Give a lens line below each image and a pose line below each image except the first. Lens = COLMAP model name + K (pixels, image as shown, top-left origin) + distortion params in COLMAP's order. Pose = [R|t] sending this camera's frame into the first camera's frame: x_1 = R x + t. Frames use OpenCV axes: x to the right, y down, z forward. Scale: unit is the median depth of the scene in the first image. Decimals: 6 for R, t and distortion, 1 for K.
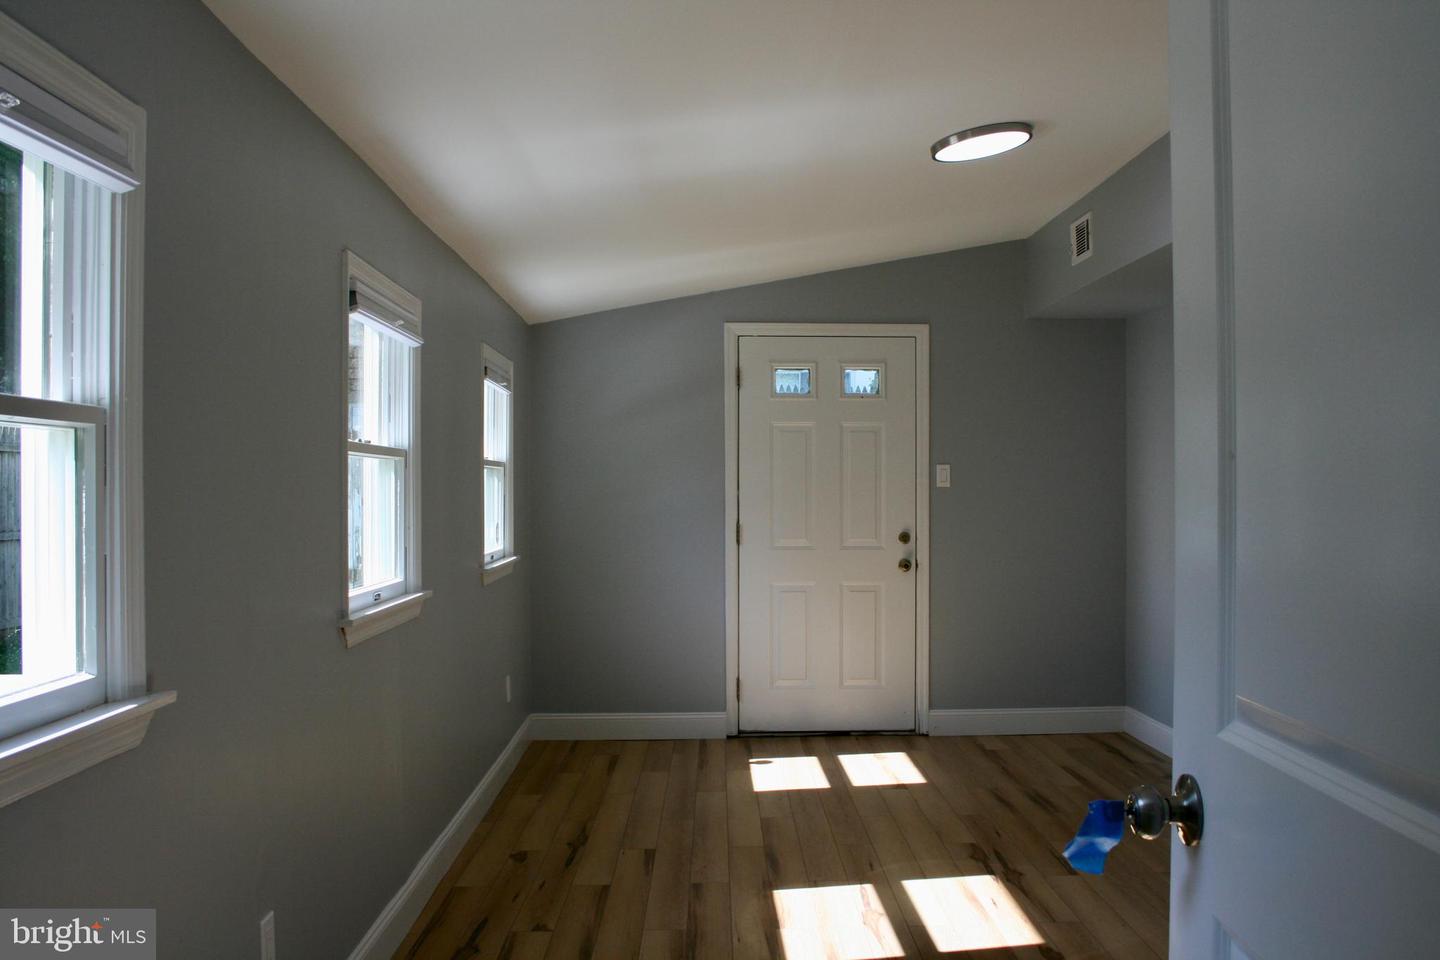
lens RADIAL K [[1244.9, 0, 725.5], [0, 1244.9, 484.7], [0, 0, 1]] dist [-0.151756, 0.143642]
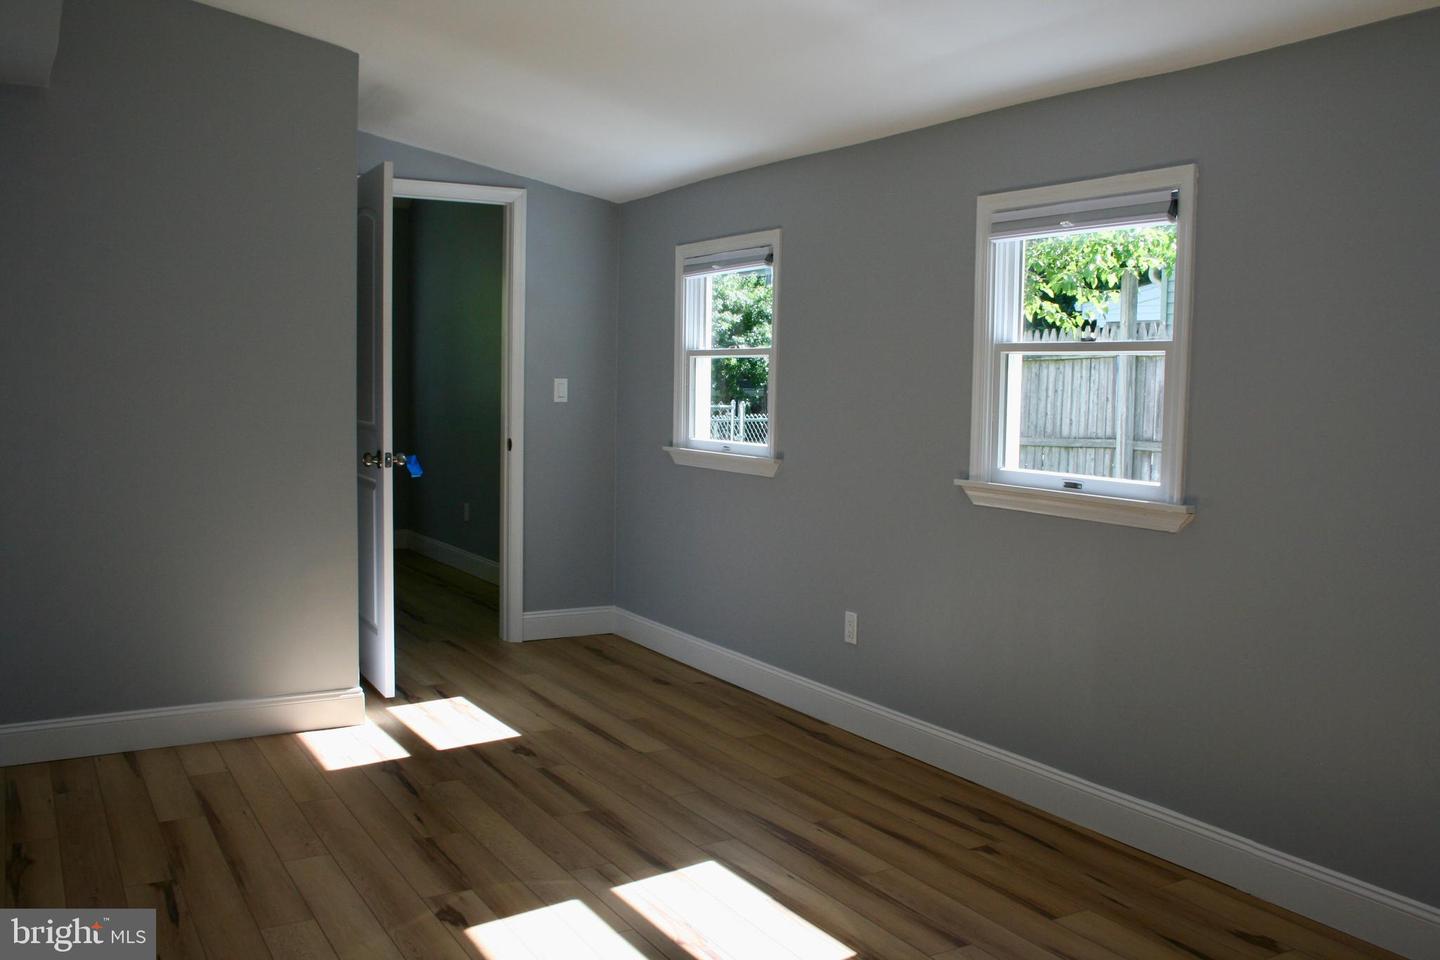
lens RADIAL K [[1244.9, 0, 725.5], [0, 1244.9, 484.7], [0, 0, 1]] dist [-0.151756, 0.143642]
pose [[-0.866421, 0.032443, -0.498260, 0.575289], [-0.010029, 0.996555, 0.082328, 0.007847], [0.499214, 0.076328, -0.863110, 2.009232]]
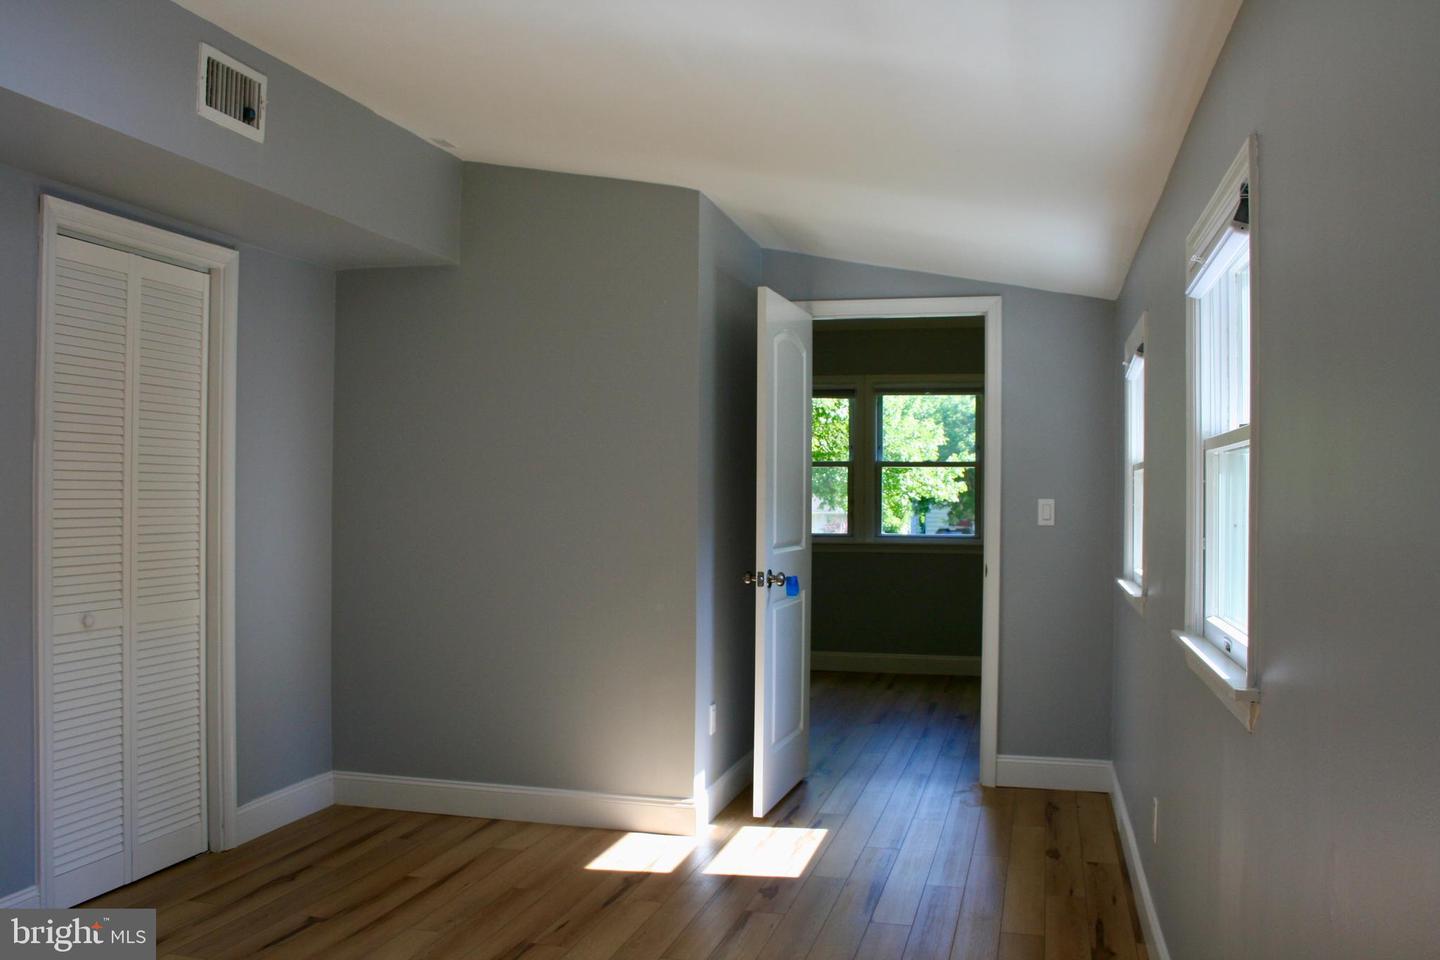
lens RADIAL K [[1244.9, 0, 725.5], [0, 1244.9, 484.7], [0, 0, 1]] dist [-0.151756, 0.143642]
pose [[-0.966075, -0.003865, 0.258233, -0.201063], [-0.006929, 0.999916, -0.010956, 0.006438], [-0.258169, -0.012374, -0.966020, 1.993452]]
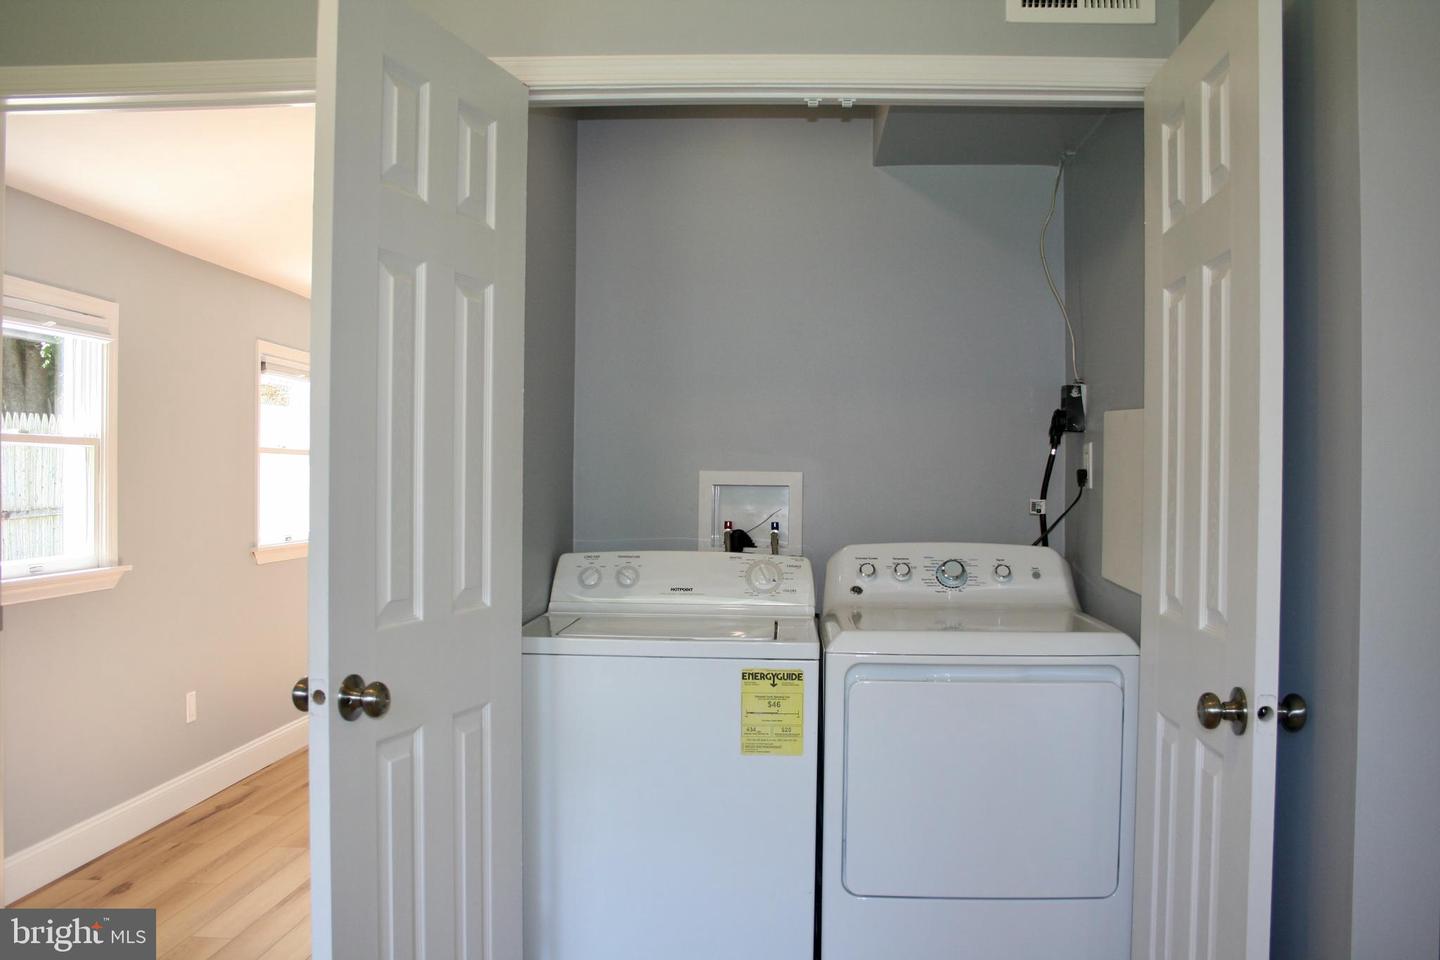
lens RADIAL K [[1244.9, 0, 725.5], [0, 1244.9, 484.7], [0, 0, 1]] dist [-0.151756, 0.143642]
pose [[0.996922, 0.021465, -0.075403, 0.497088], [-0.020710, 0.999727, 0.010777, -0.014198], [0.075614, -0.009182, 0.997095, -0.703823]]
